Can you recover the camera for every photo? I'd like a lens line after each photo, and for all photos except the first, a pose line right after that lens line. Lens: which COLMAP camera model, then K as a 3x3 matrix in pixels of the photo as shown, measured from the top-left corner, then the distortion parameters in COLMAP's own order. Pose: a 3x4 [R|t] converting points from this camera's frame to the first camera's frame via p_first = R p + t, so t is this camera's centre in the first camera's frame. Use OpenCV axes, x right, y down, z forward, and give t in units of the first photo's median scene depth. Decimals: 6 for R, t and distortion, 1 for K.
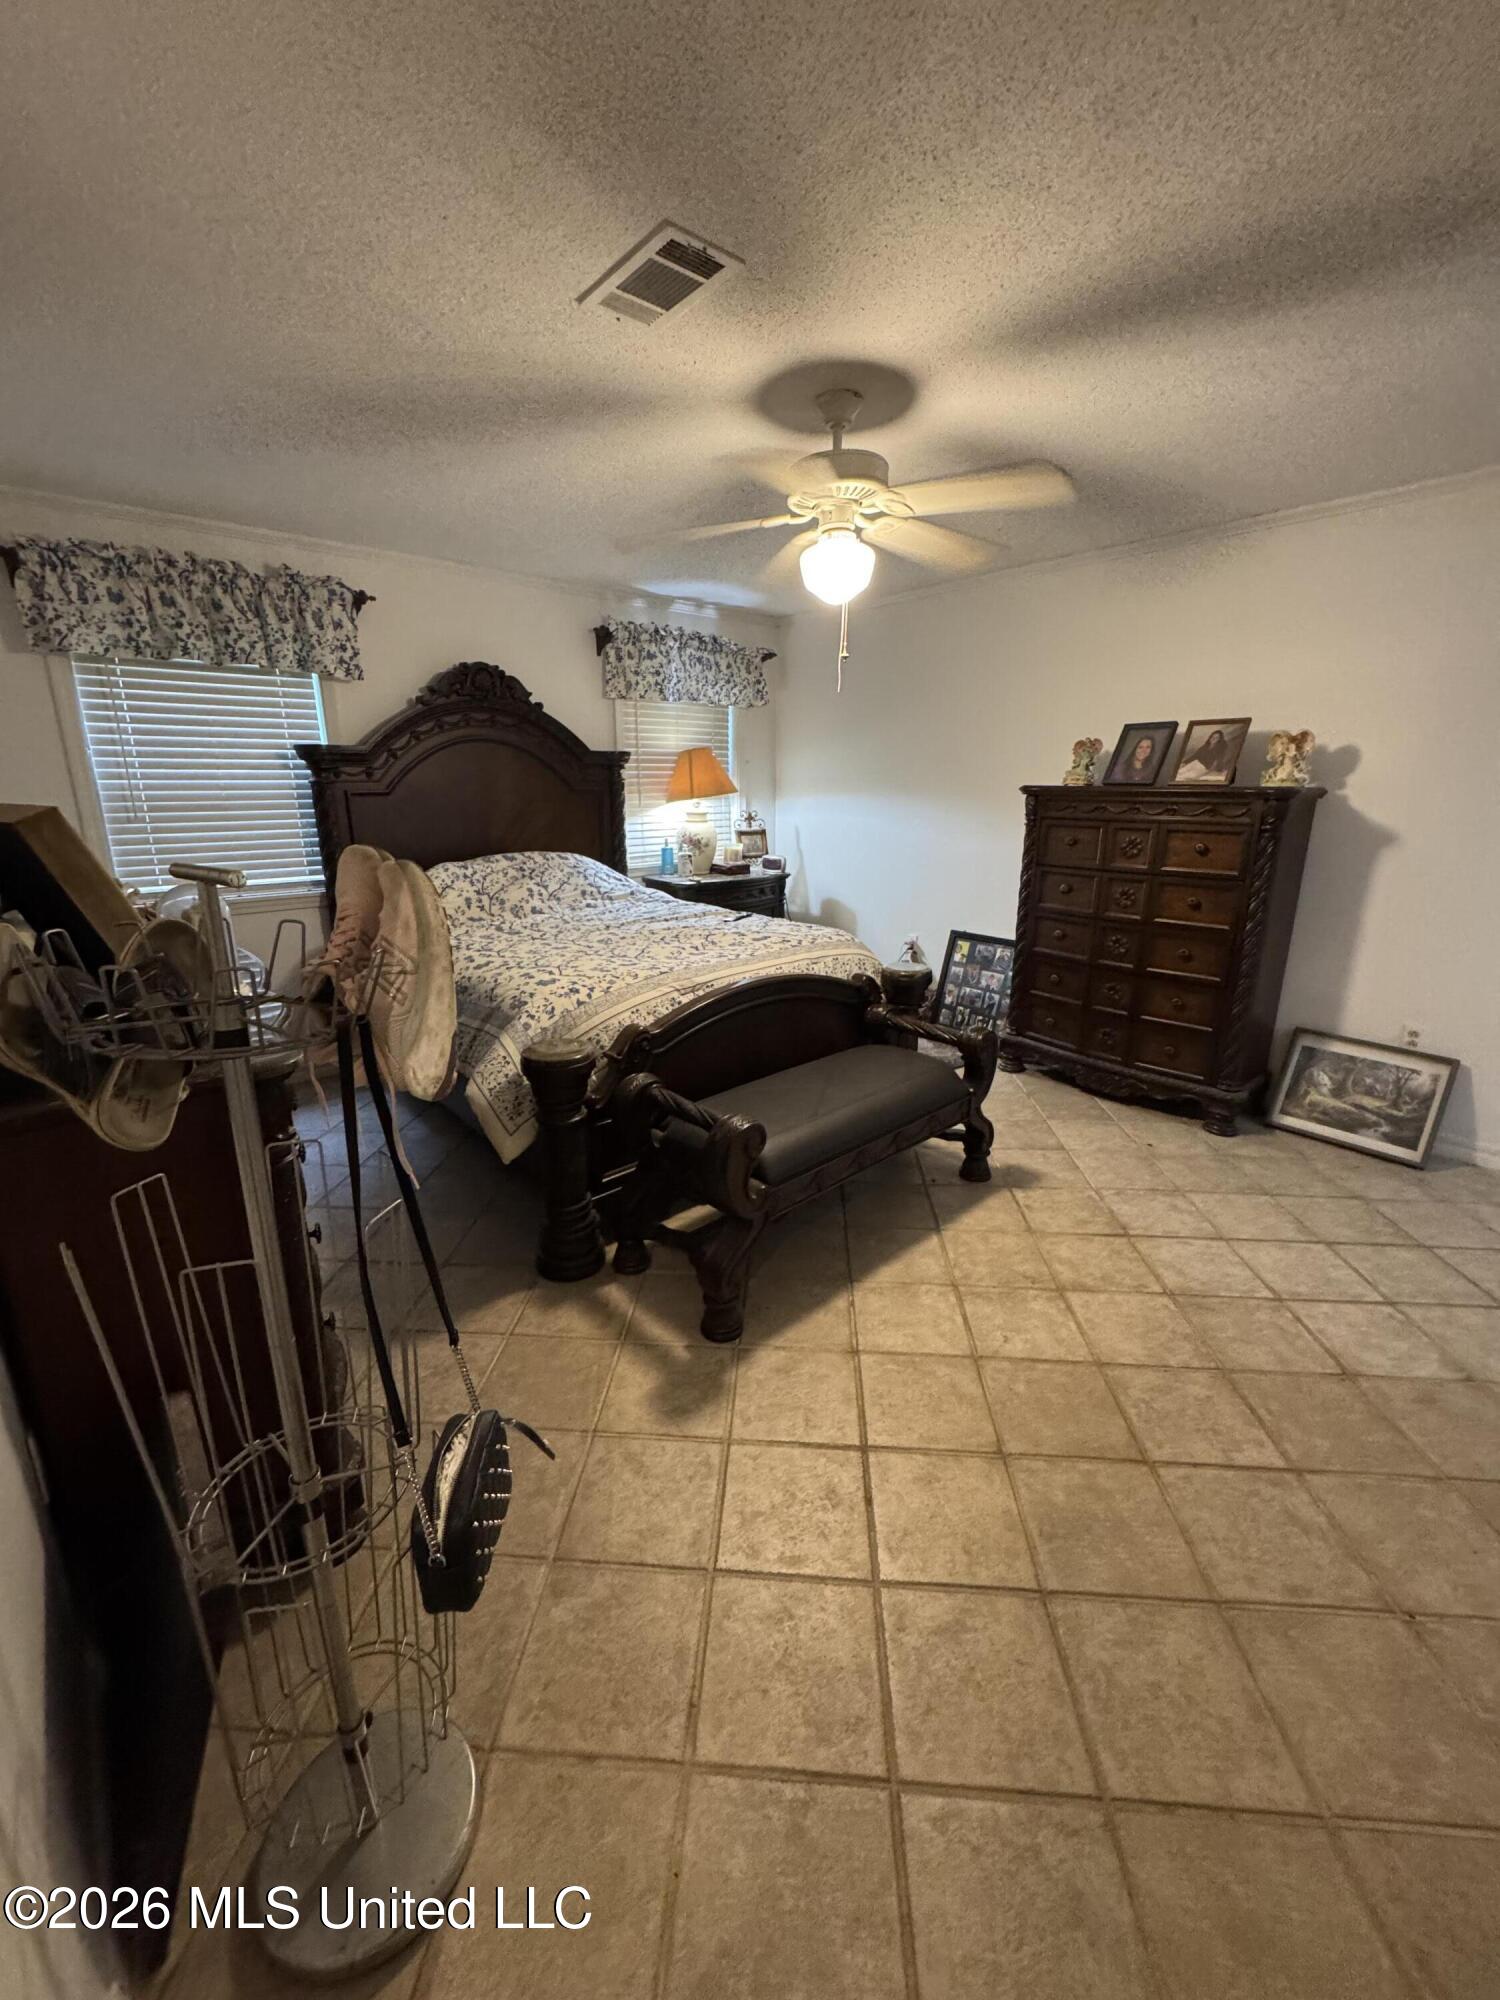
lens RADIAL K [[793.1, 0, 747.7], [0, 793.1, 991.9], [0, 0, 1]] dist [-0.002161, 0.000144]
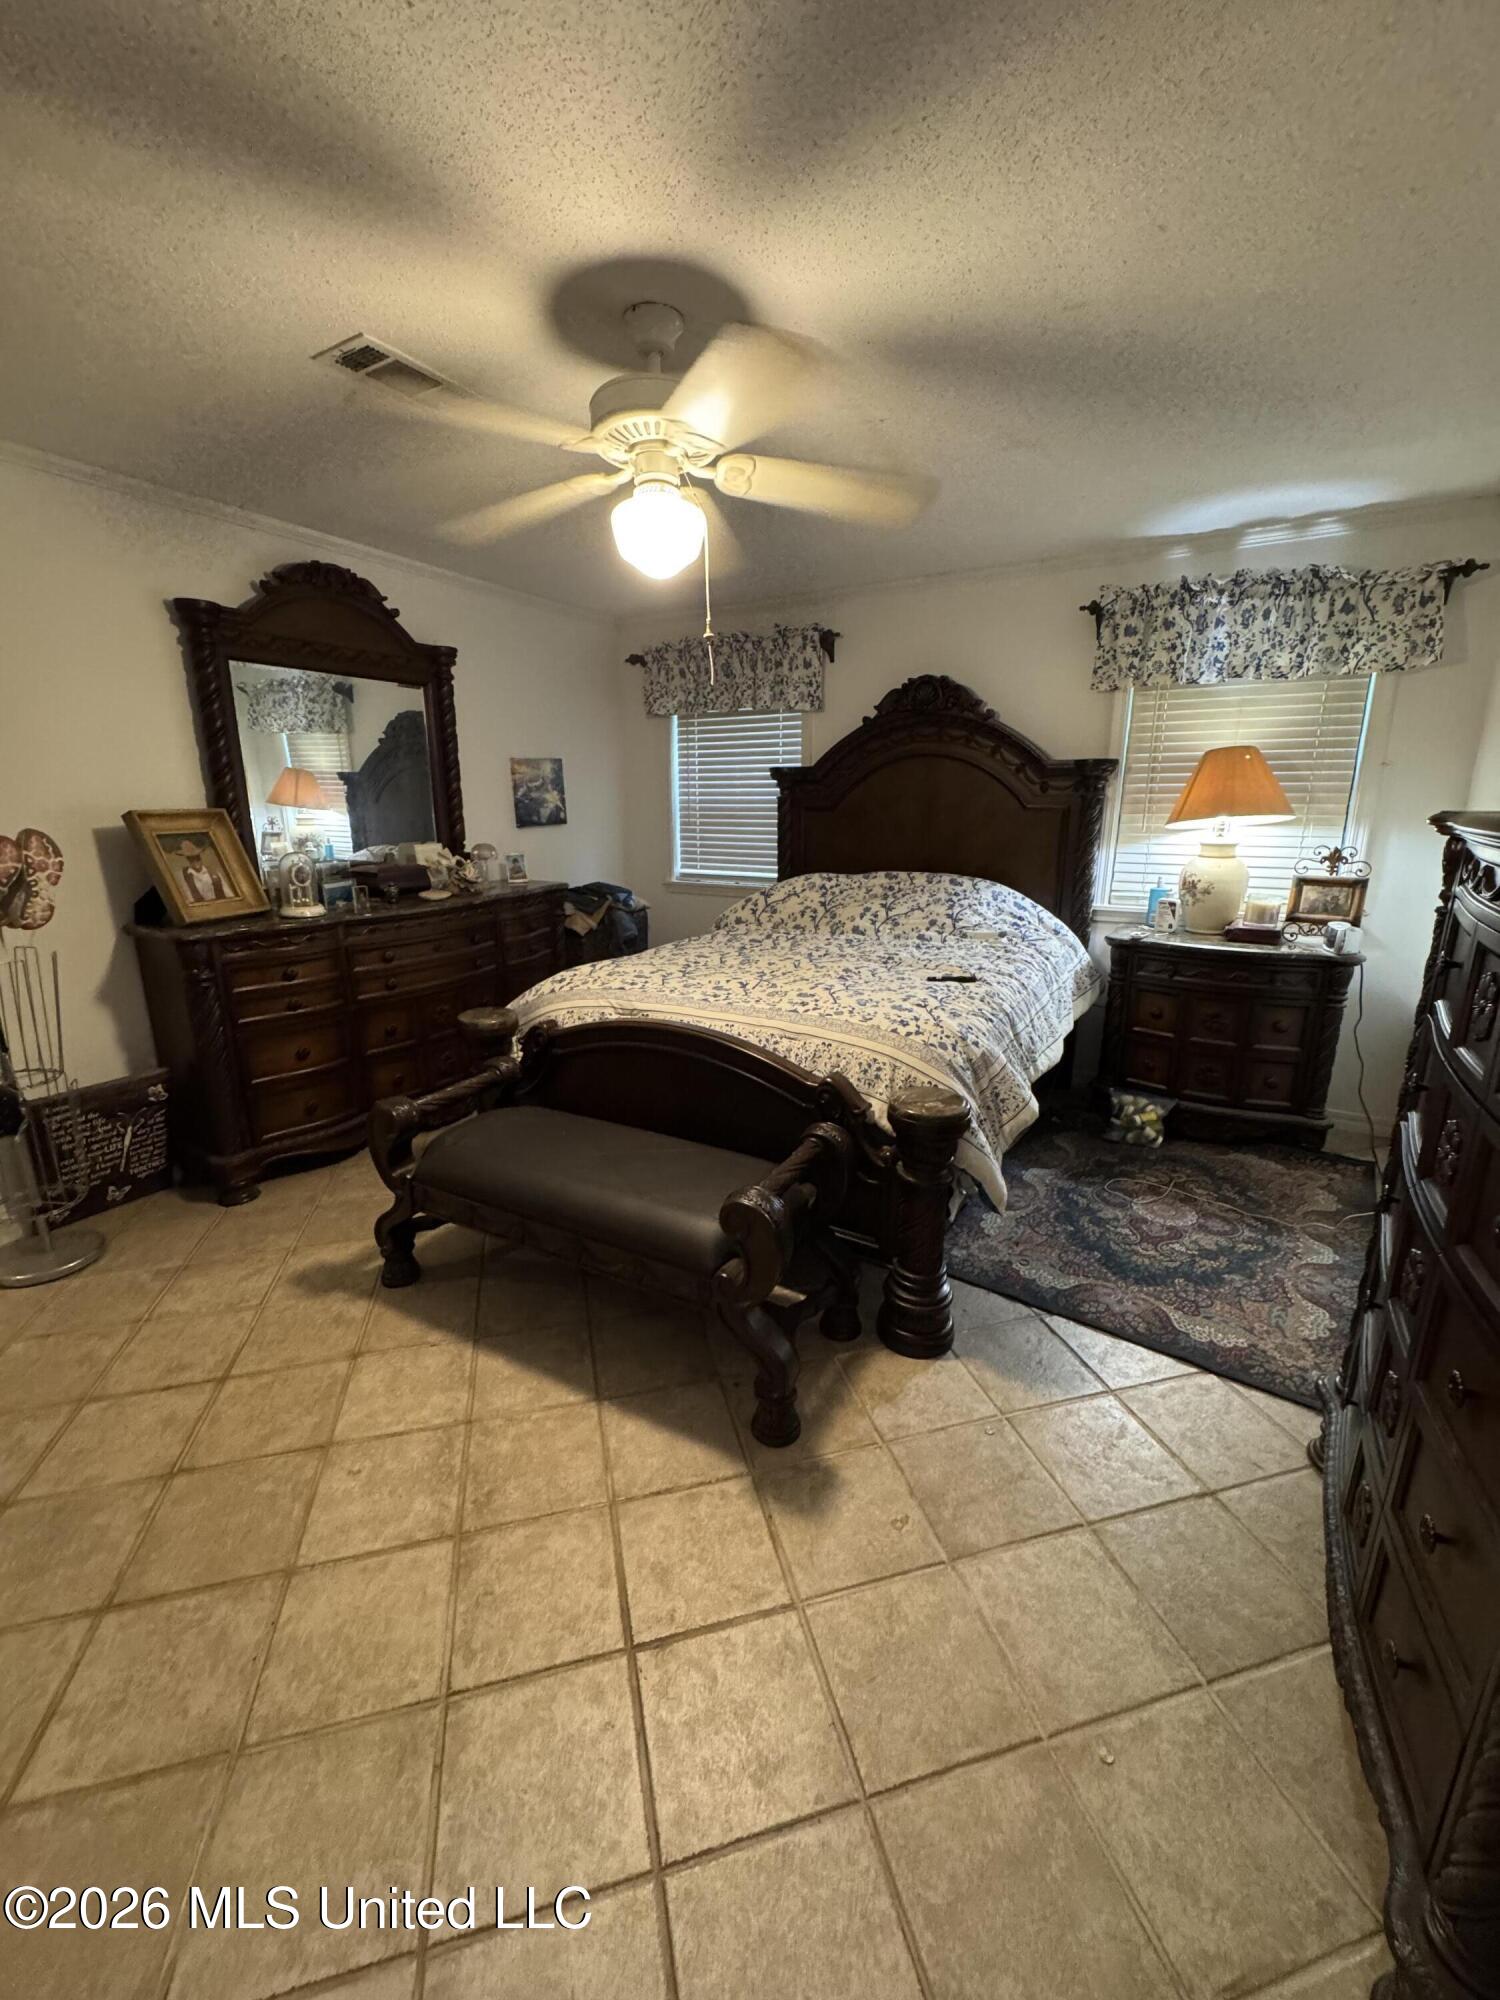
lens RADIAL K [[793.1, 0, 749.6], [0, 793.1, 993.6], [0, 0, 1]] dist [-0.002161, 0.000144]
pose [[0.322914, 0.228654, -0.918392, 0.607708], [-0.241306, 0.958197, 0.153719, -0.147464], [0.915149, 0.171975, 0.364591, 0.545055]]
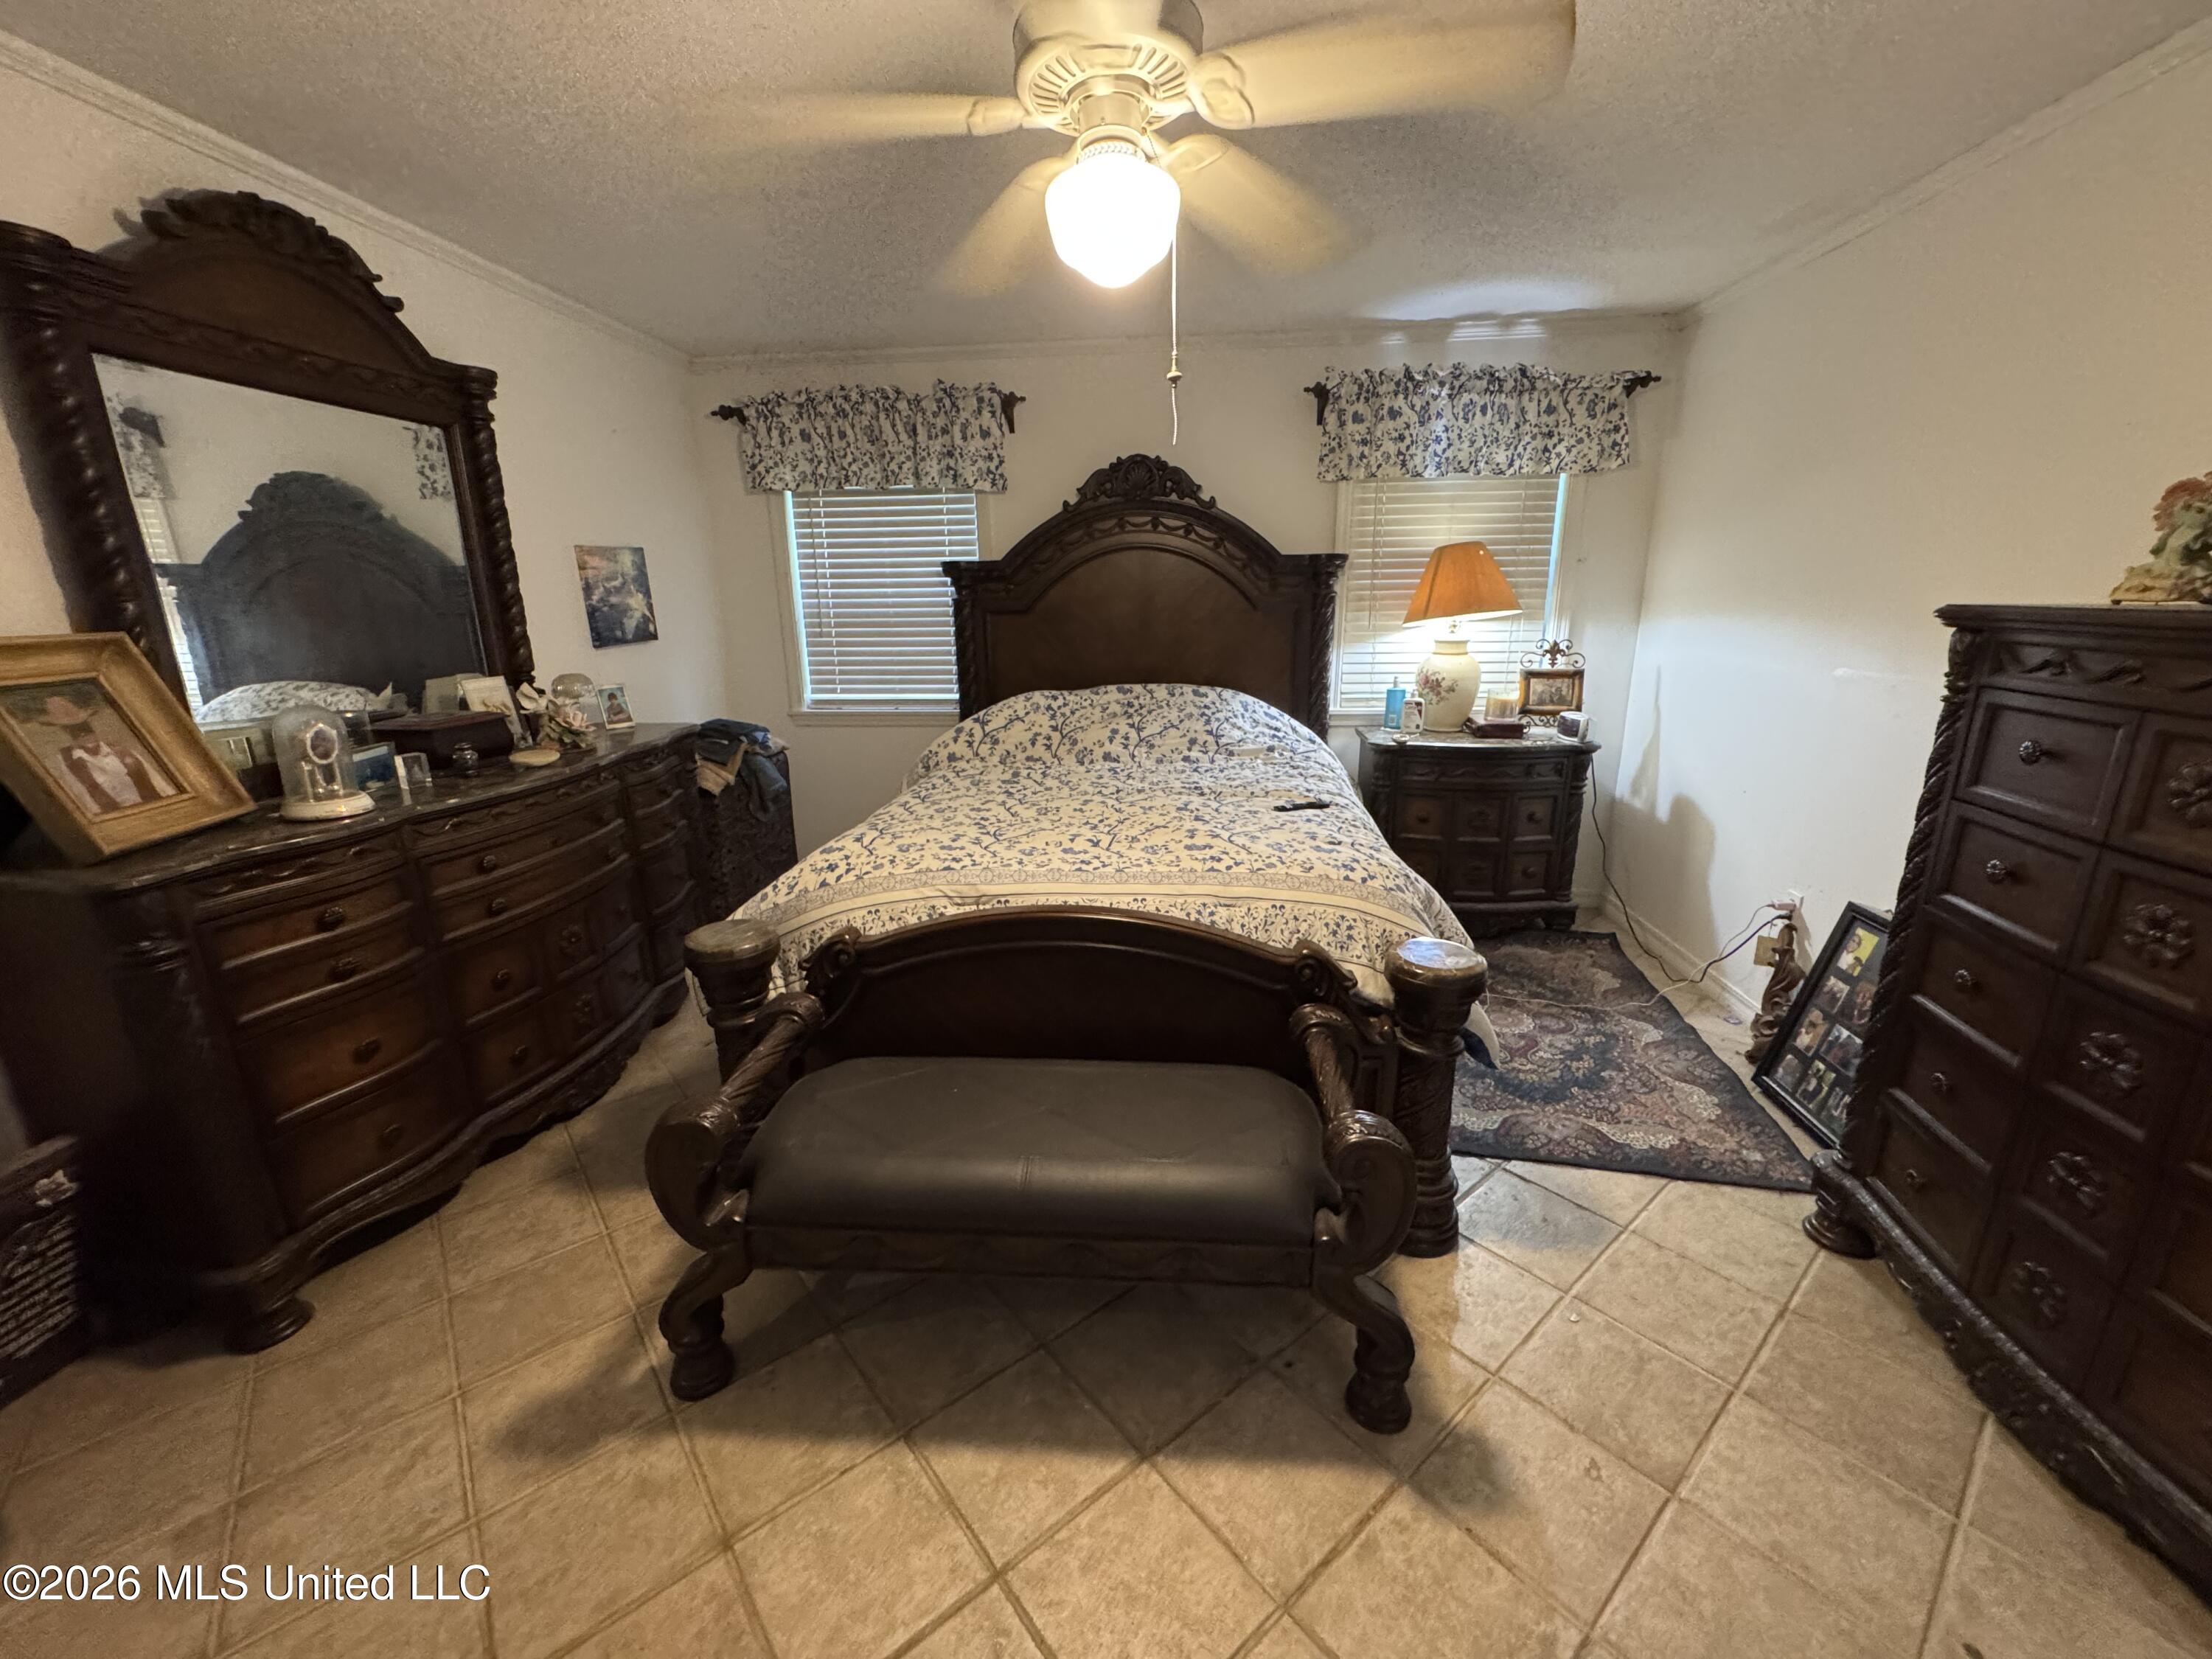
lens RADIAL K [[877.2, 0, 1104.6], [0, 877.2, 828.1], [0, 0, 1]] dist [-0.002161, 0.000144]
pose [[0.685212, 0.181403, -0.705392, 0.382590], [-0.175938, 0.981031, 0.081384, -0.104781], [0.706775, 0.068340, 0.704130, 0.372557]]
